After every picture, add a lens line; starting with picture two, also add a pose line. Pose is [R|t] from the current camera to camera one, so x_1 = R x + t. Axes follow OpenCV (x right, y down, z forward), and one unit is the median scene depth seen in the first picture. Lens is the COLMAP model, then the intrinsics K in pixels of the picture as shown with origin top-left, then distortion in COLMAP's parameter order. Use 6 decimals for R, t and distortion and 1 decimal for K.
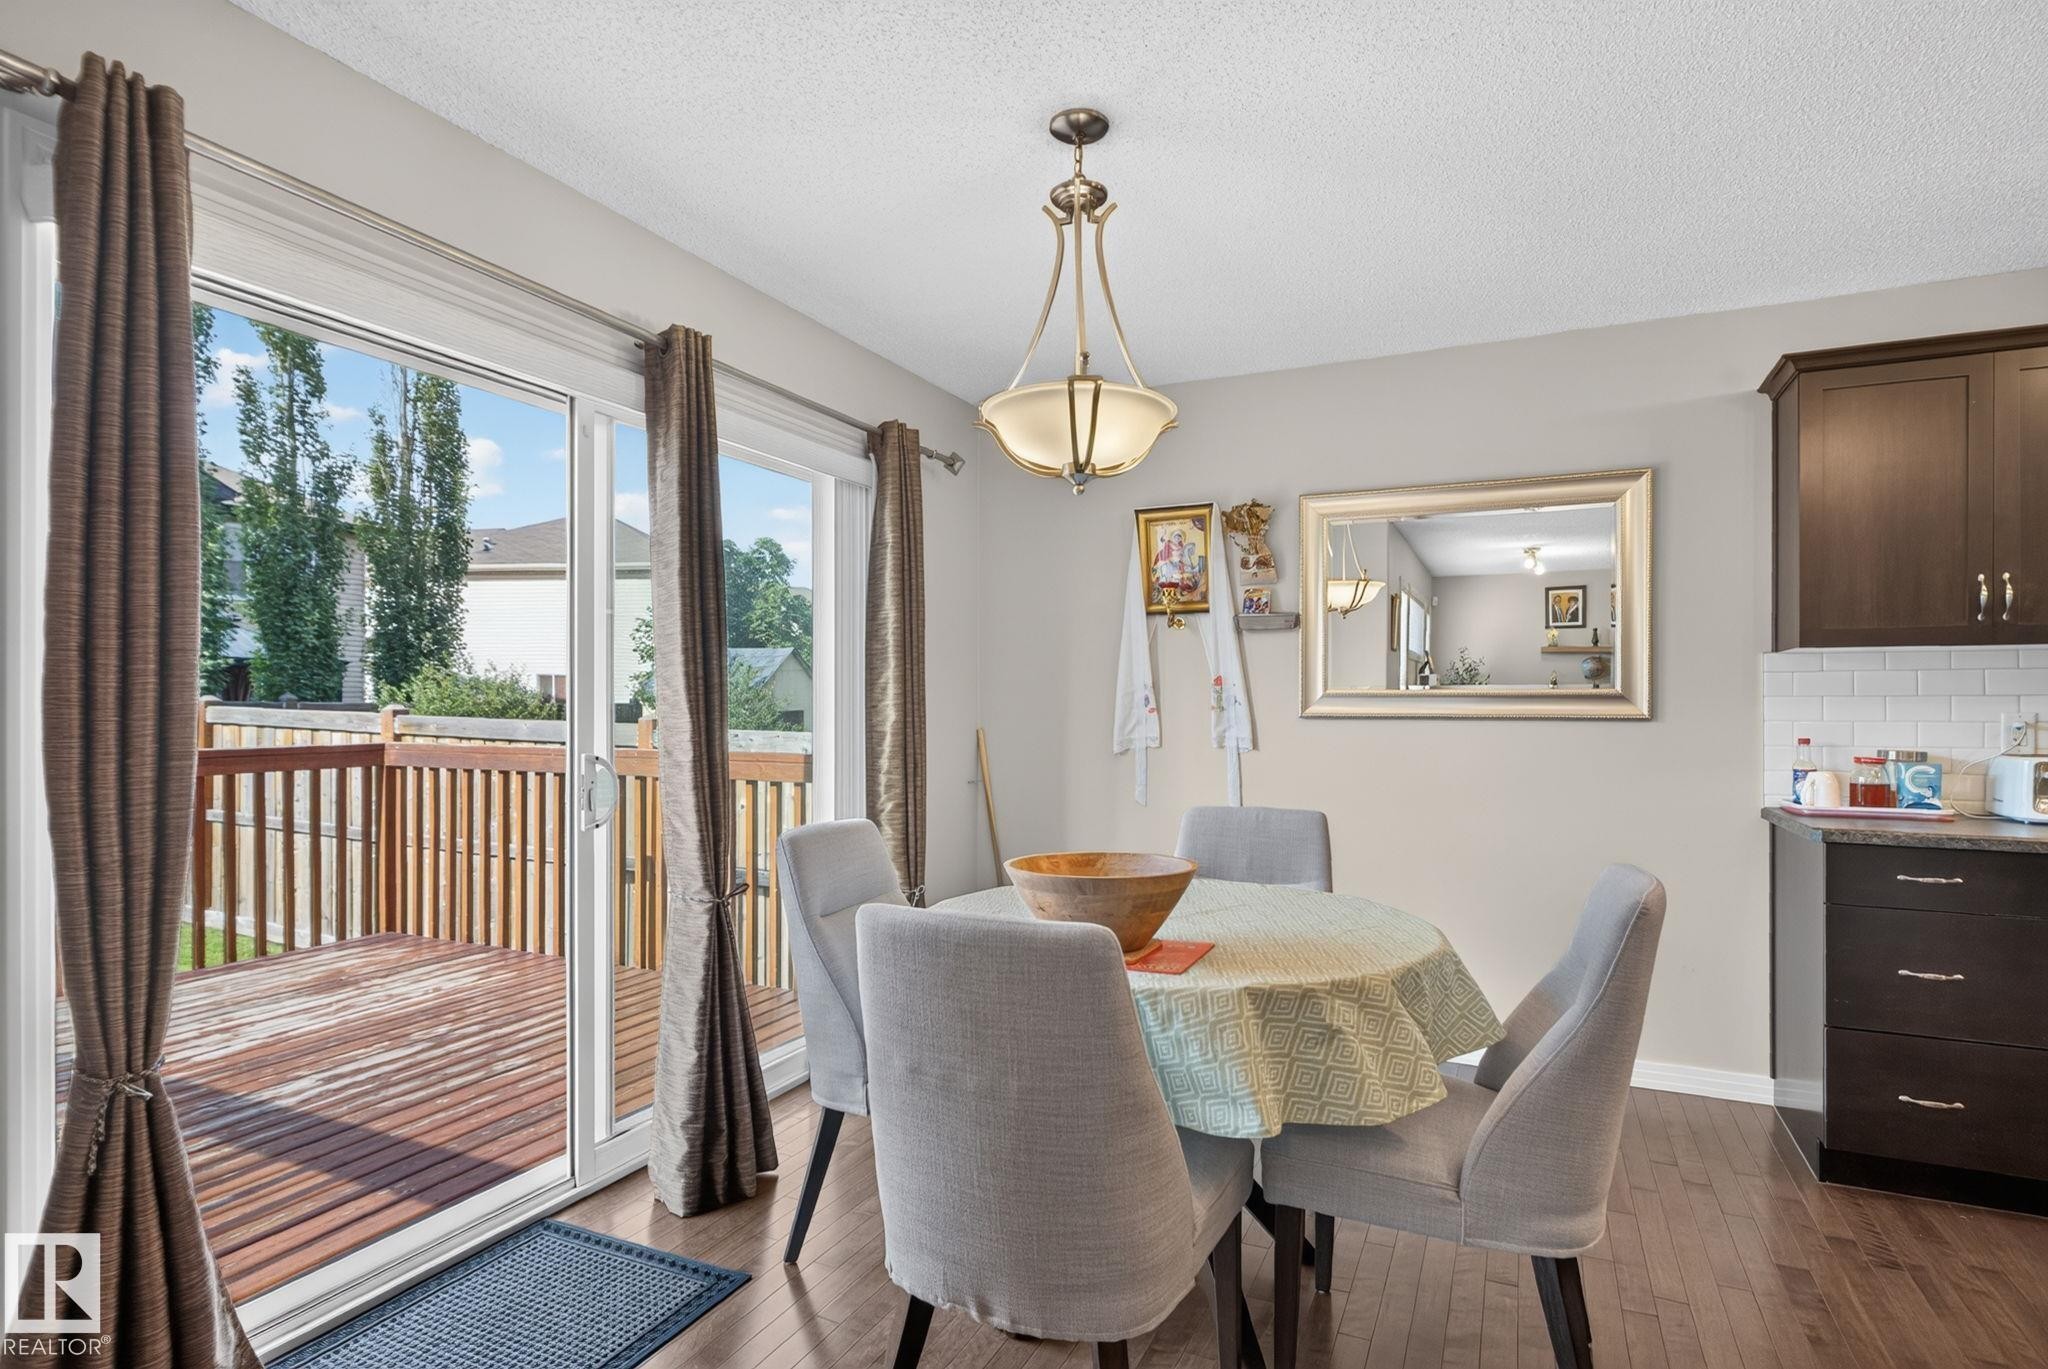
lens RADIAL K [[1067.4, 0, 1024.0], [0, 1067.4, 684.5], [0, 0, 1]] dist [0.000471, 0.000074]
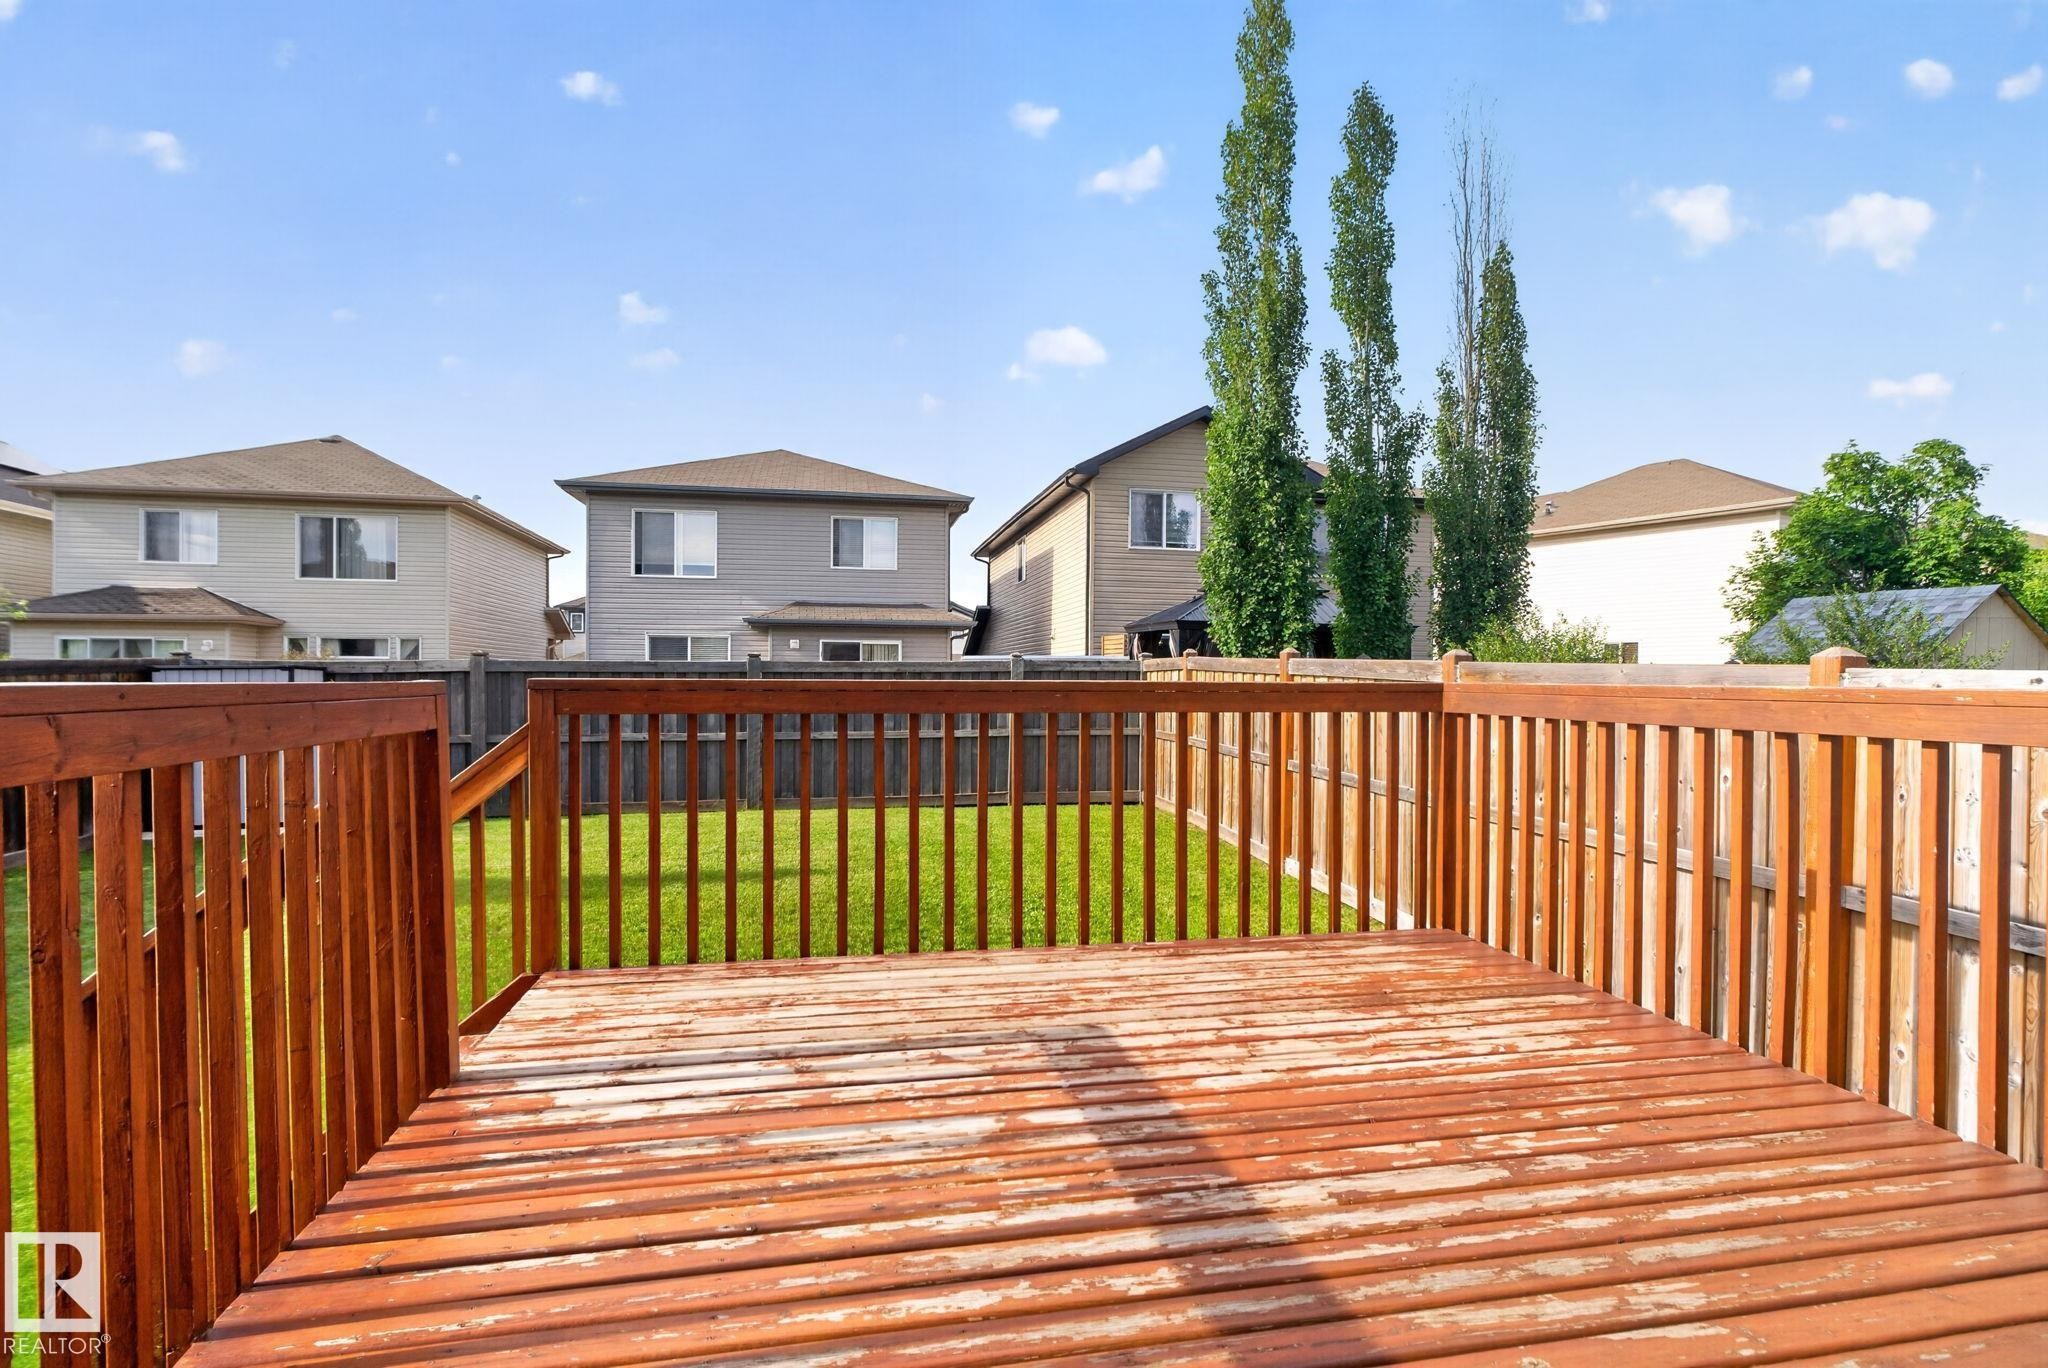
lens RADIAL K [[1112.6, 0, 1024.0], [0, 1112.6, 684.0], [0, 0, 1]] dist [-0.006606, 0.000265]
pose [[0.616865, 0.016281, -0.786900, -0.151219], [0.003485, 0.999720, 0.023416, 0.034822], [0.787061, -0.017187, 0.616636, 0.261775]]
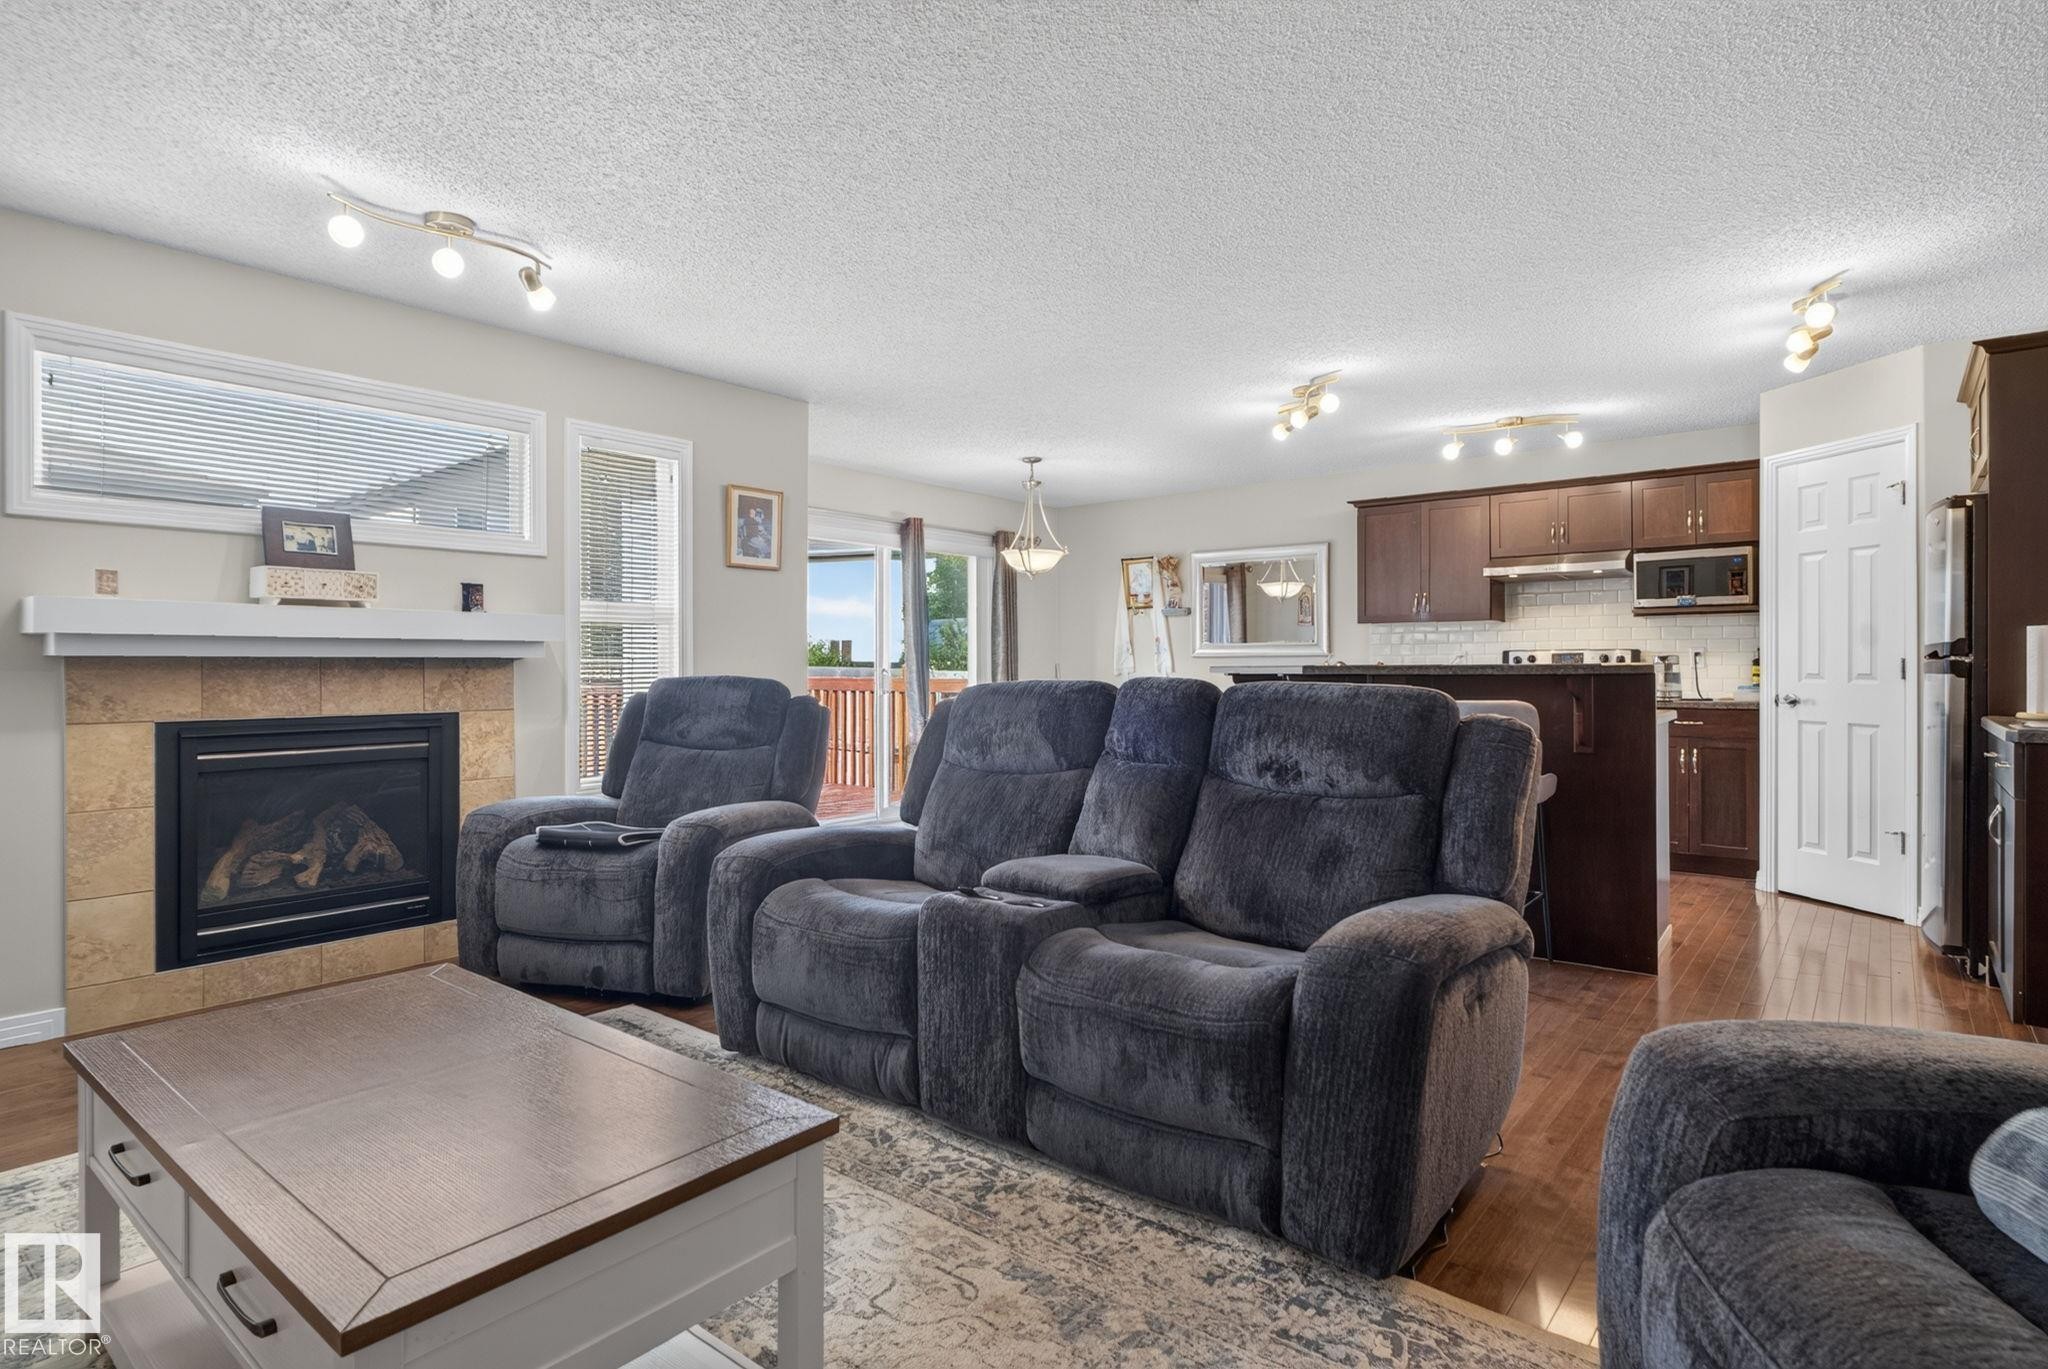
lens RADIAL K [[1056.9, 0, 1034.9], [0, 1056.9, 657.1], [0, 0, 1]] dist [-0.007410, 0.000232]
pose [[0.974207, -0.005212, -0.225596, 0.305815], [0.007807, 0.999913, 0.010614, 0.004791], [0.225521, -0.012101, 0.974163, -0.809775]]
